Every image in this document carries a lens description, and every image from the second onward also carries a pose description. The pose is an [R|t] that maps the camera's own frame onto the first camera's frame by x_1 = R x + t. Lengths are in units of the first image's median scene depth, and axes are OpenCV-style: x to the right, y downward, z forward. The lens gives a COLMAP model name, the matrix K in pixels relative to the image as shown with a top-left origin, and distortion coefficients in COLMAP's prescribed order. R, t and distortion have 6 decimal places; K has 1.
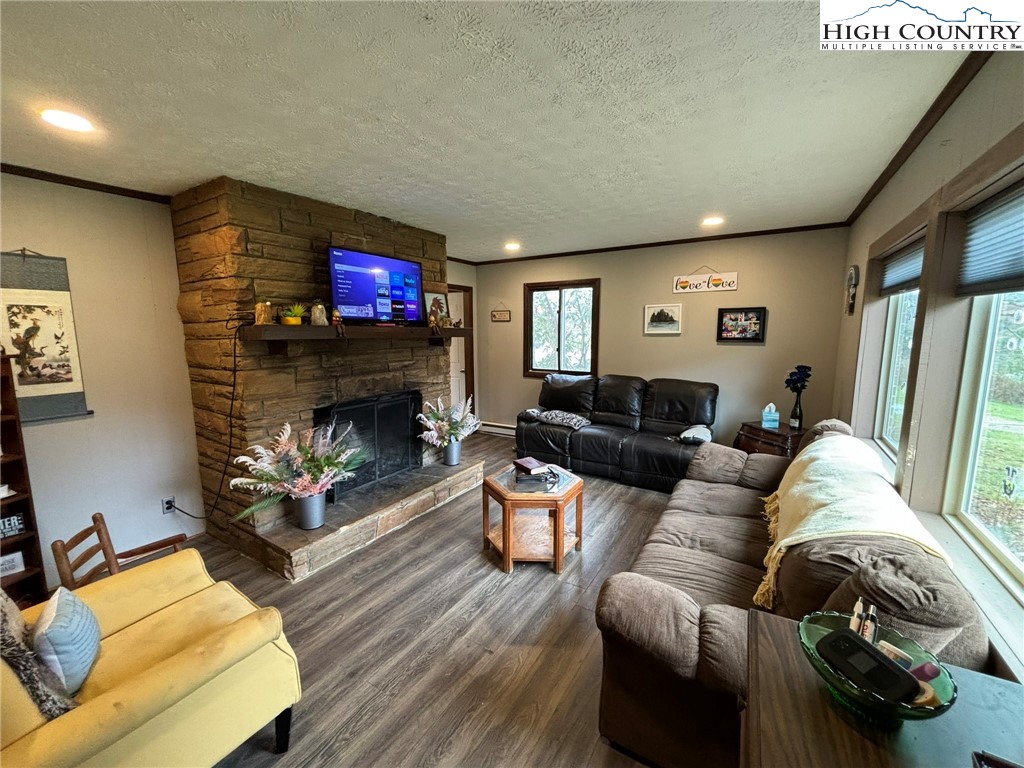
lens RADIAL K [[411.0, 0, 520.6], [0, 411.0, 384.9], [0, 0, 1]] dist [0.000938, -0.001323]
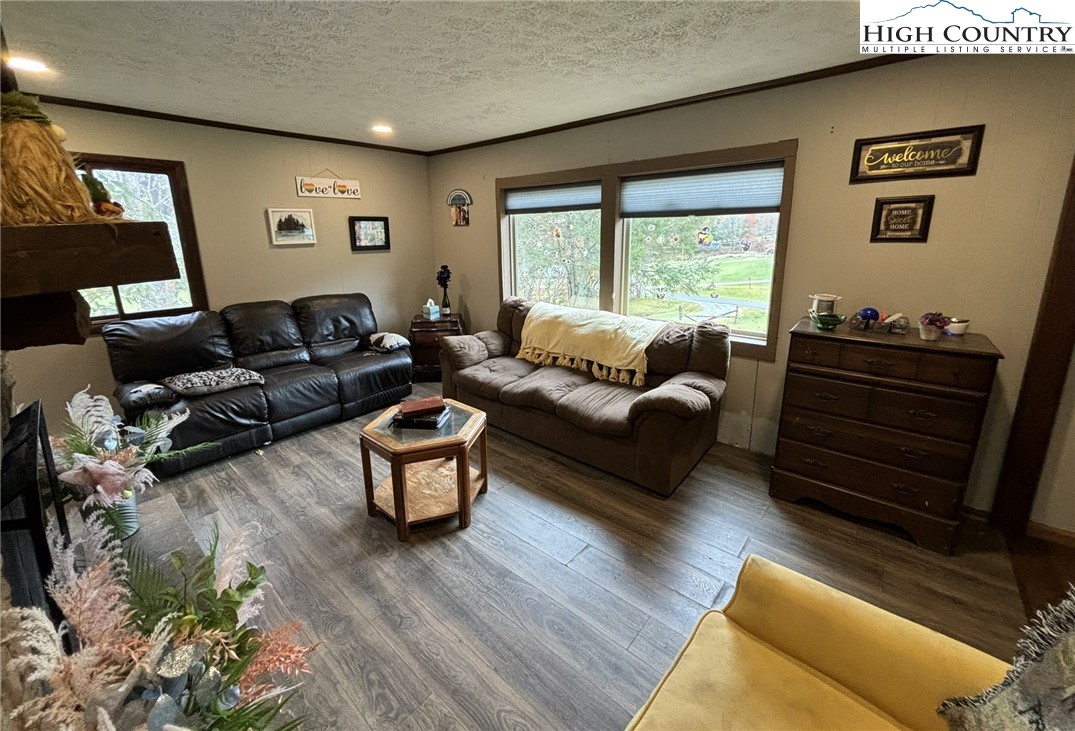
lens RADIAL K [[431.0, 0, 519.8], [0, 431.0, 328.3], [0, 0, 1]] dist [0.000992, -0.000567]
pose [[0.184223, -0.210636, 0.960049, -0.487558], [0.152358, 0.971080, 0.183821, -0.053746], [-0.971004, 0.112407, 0.210987, 0.416411]]
